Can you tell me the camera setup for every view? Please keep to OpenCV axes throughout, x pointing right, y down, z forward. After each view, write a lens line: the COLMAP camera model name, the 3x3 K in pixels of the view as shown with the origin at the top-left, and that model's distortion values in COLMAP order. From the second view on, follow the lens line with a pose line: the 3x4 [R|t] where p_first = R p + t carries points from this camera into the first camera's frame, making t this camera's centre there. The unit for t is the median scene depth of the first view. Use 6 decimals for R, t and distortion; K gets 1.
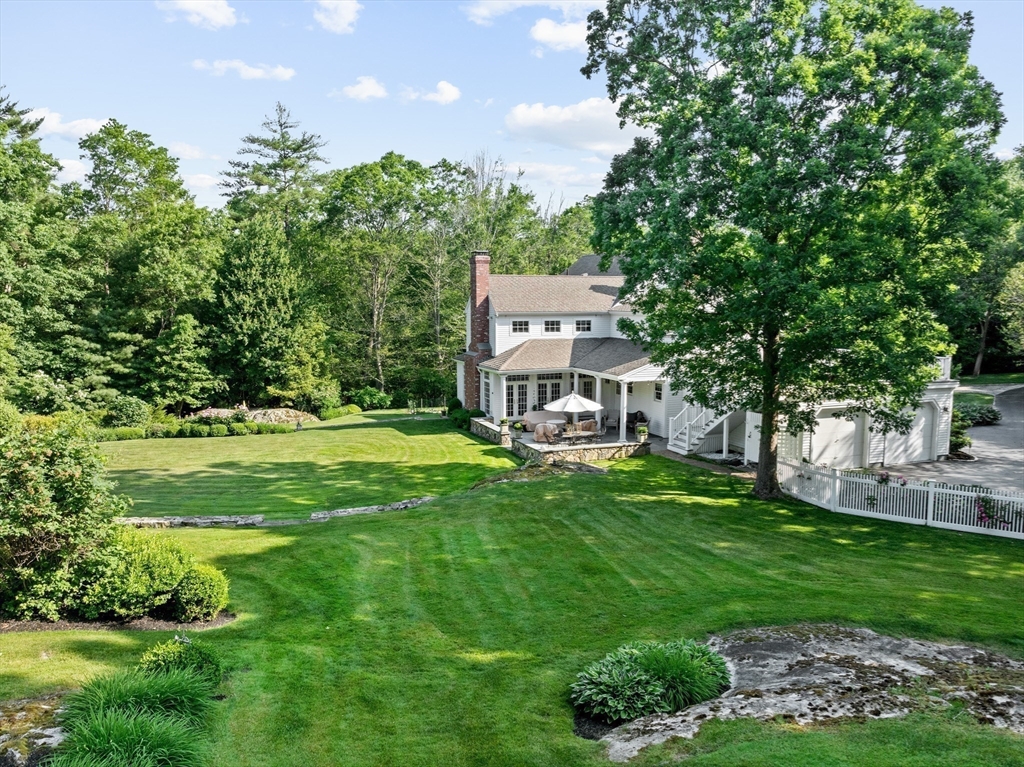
lens RADIAL K [[703.4, 0, 515.2], [0, 703.4, 378.3], [0, 0, 1]] dist [-0.040866, 0.007007]
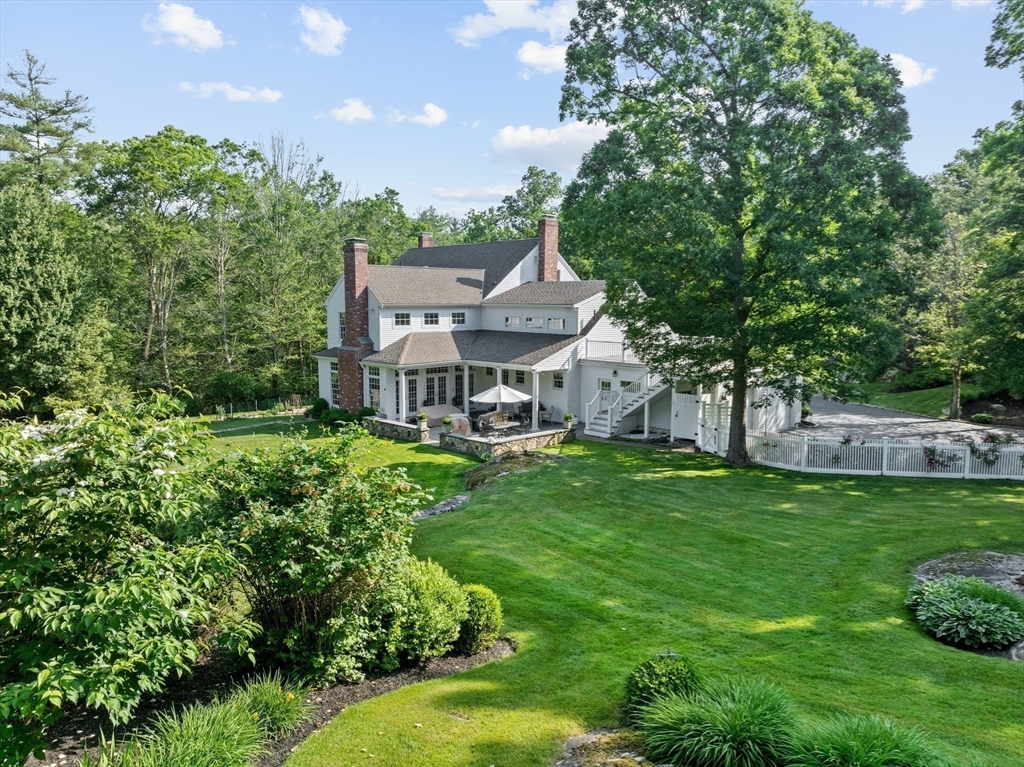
lens RADIAL K [[703.4, 0, 515.2], [0, 703.4, 378.3], [0, 0, 1]] dist [-0.040866, 0.007007]
pose [[0.922514, -0.038151, 0.384074, -0.223029], [0.037410, 0.999256, 0.009402, 0.003684], [-0.384147, 0.005695, 0.923254, 0.060114]]
